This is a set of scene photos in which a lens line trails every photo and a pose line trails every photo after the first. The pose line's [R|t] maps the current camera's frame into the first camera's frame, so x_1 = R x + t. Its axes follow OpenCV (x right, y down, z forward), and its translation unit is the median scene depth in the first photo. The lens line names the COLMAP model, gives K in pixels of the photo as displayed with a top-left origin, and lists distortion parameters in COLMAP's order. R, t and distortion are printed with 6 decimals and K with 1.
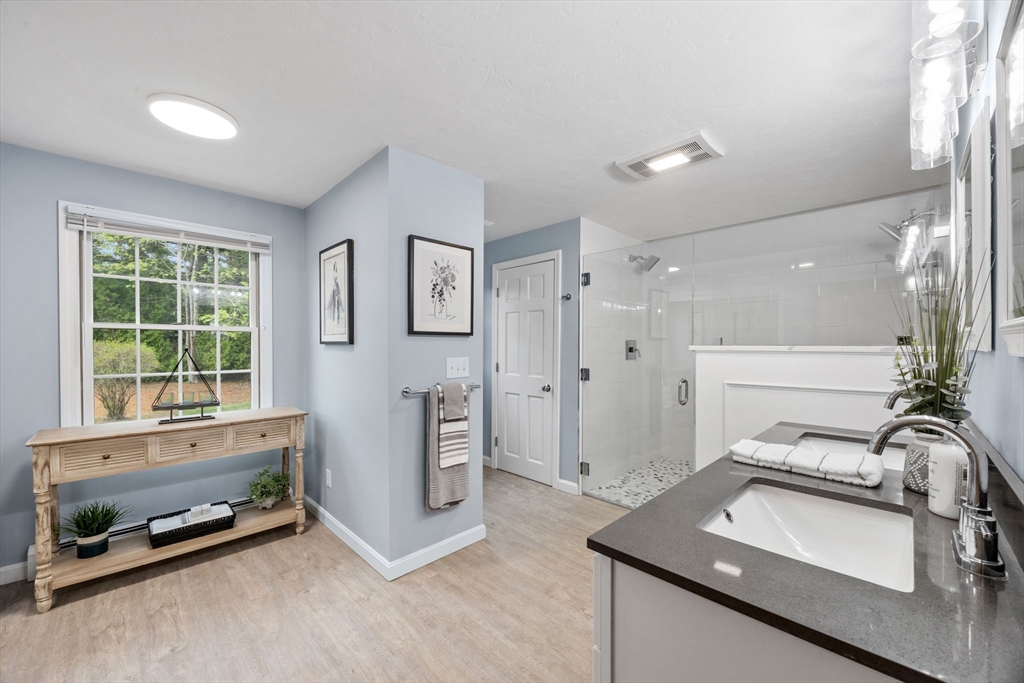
lens RADIAL K [[395.2, 0, 515.3], [0, 395.2, 347.0], [0, 0, 1]] dist [-0.007700, -0.000206]
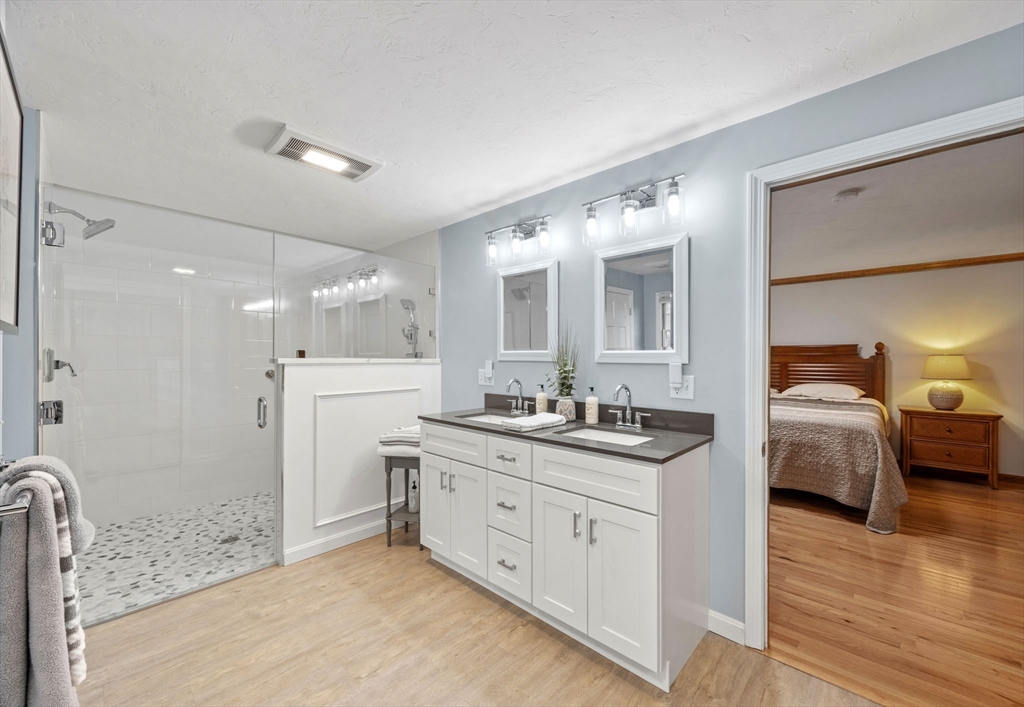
lens RADIAL K [[414.9, 0, 519.7], [0, 414.9, 353.3], [0, 0, 1]] dist [-0.009461, -0.000059]
pose [[-0.046981, 0.007604, 0.998867, -0.468892], [0.000806, 0.999971, -0.007575, -0.006886], [-0.998895, 0.000449, -0.046985, 0.459335]]
